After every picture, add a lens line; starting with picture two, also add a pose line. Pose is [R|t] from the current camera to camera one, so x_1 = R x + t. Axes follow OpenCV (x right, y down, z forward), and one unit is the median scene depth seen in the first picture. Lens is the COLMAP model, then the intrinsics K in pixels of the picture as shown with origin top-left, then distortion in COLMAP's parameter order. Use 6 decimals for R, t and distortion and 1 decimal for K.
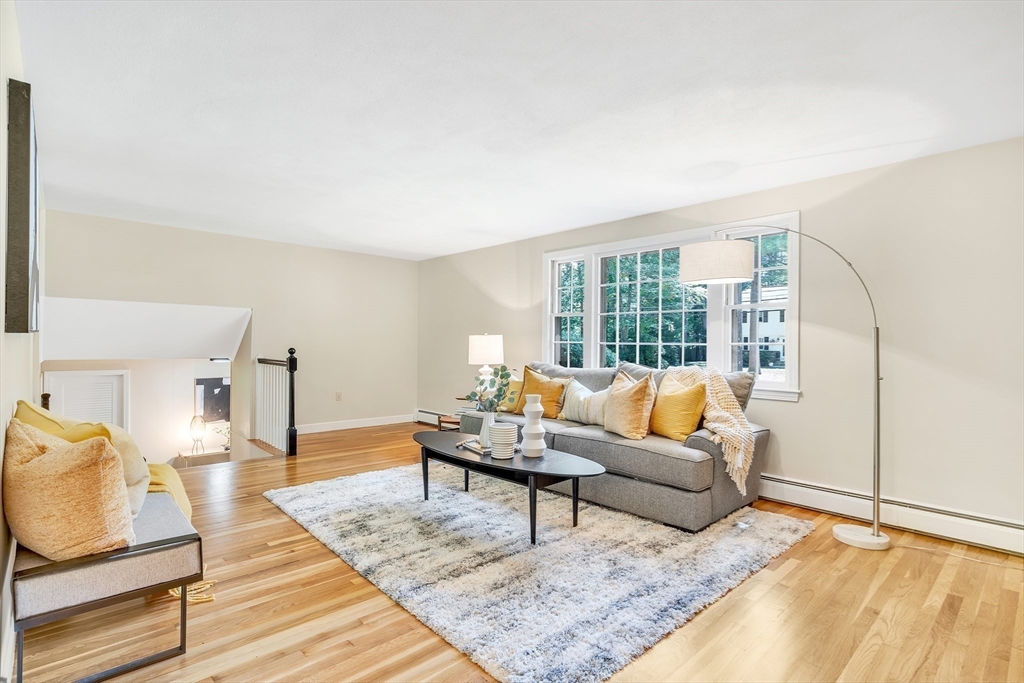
lens RADIAL K [[498.9, 0, 515.7], [0, 498.9, 346.5], [0, 0, 1]] dist [-0.000635, -0.000561]
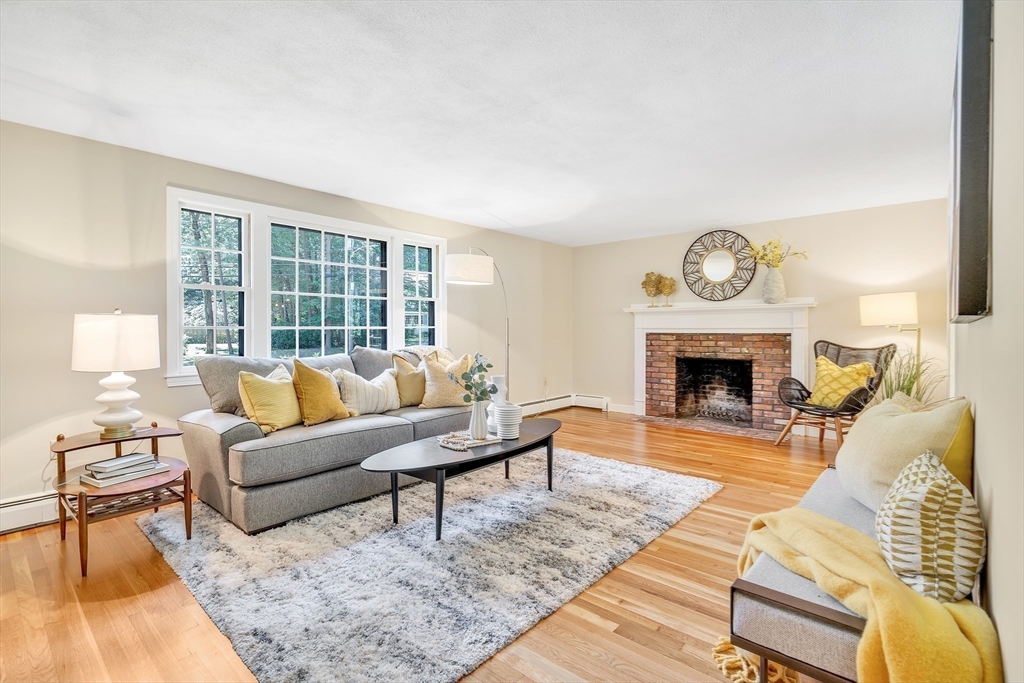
lens RADIAL K [[480.6, 0, 513.8], [0, 480.6, 331.3], [0, 0, 1]] dist [-0.001252, 0.000247]
pose [[-0.111184, -0.012069, 0.993727, -0.921737], [0.009923, 0.999863, 0.013254, -0.010207], [-0.993750, 0.011334, -0.111049, 0.993030]]
